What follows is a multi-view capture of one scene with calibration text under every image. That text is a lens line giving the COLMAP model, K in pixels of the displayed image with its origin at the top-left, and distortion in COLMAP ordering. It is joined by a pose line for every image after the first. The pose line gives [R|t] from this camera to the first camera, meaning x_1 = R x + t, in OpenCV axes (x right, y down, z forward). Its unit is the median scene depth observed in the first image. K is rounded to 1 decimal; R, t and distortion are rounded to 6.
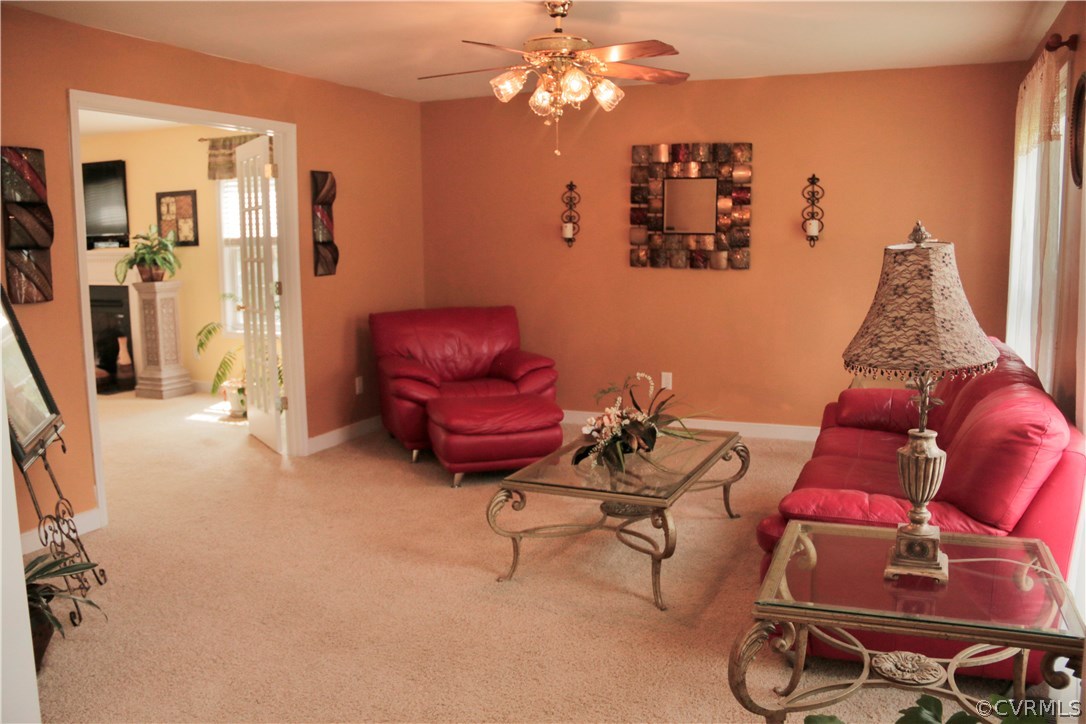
lens RADIAL K [[892.7, 0, 544.0], [0, 892.7, 360.2], [0, 0, 1]] dist [-0.178723, 0.137187]
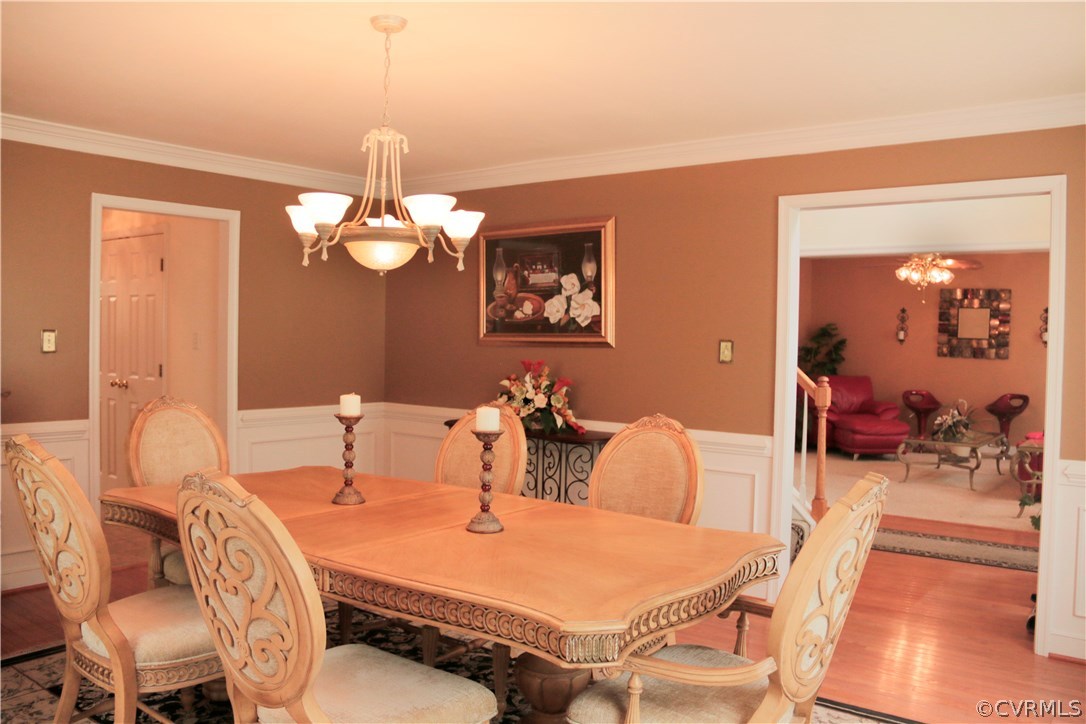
lens RADIAL K [[892.7, 0, 544.0], [0, 892.7, 360.2], [0, 0, 1]] dist [-0.178723, 0.137187]
pose [[0.966783, 0.031807, -0.253613, -0.234886], [-0.058999, 0.993202, -0.100343, 0.127522], [0.248698, 0.111973, 0.962087, -0.895326]]
